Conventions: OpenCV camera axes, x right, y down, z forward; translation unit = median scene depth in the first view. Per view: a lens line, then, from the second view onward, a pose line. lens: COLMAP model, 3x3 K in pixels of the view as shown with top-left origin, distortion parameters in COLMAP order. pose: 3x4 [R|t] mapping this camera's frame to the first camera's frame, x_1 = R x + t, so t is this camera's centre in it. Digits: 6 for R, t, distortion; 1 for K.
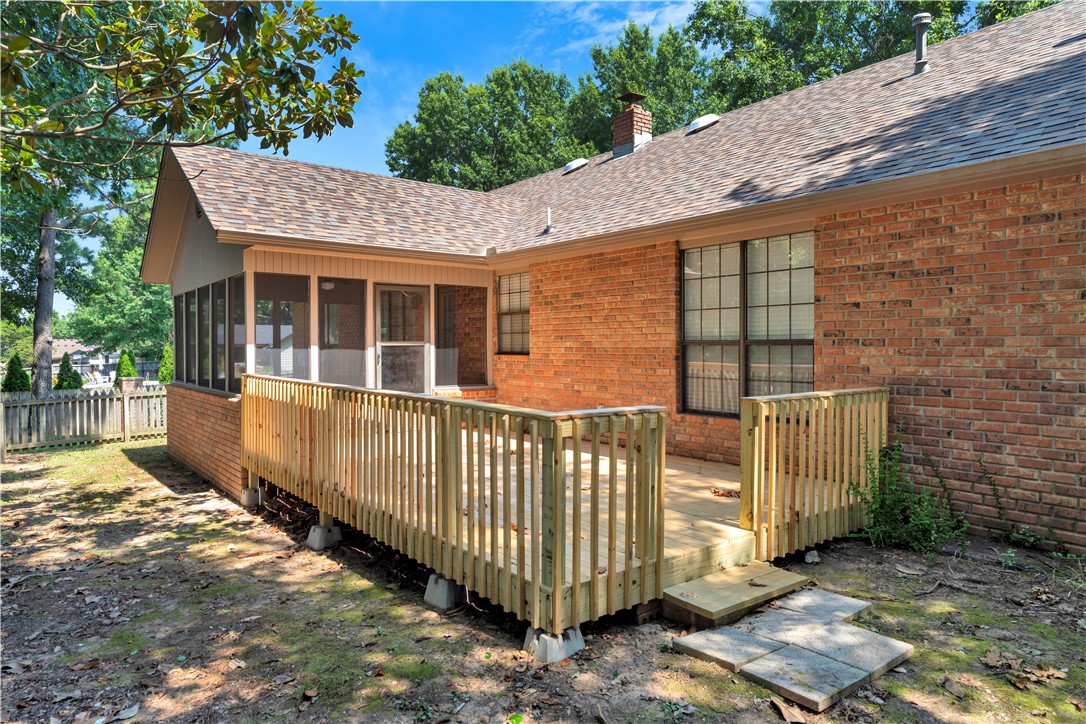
lens RADIAL K [[690.1, 0, 545.6], [0, 690.1, 362.8], [0, 0, 1]] dist [0.003277, 0.000381]
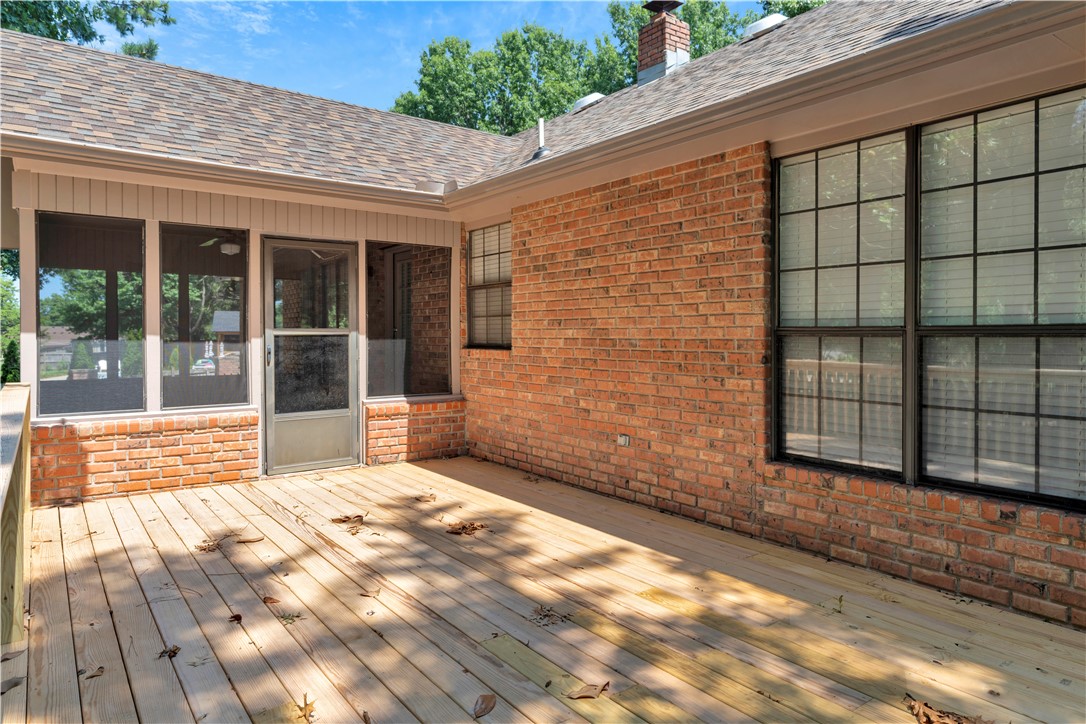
lens RADIAL K [[690.1, 0, 538.2], [0, 690.1, 354.3], [0, 0, 1]] dist [0.003277, 0.000381]
pose [[0.999335, 0.001342, -0.036441, 0.025013], [-0.001115, 0.999980, 0.006257, -0.011003], [0.036448, -0.006212, 0.999316, 0.357447]]
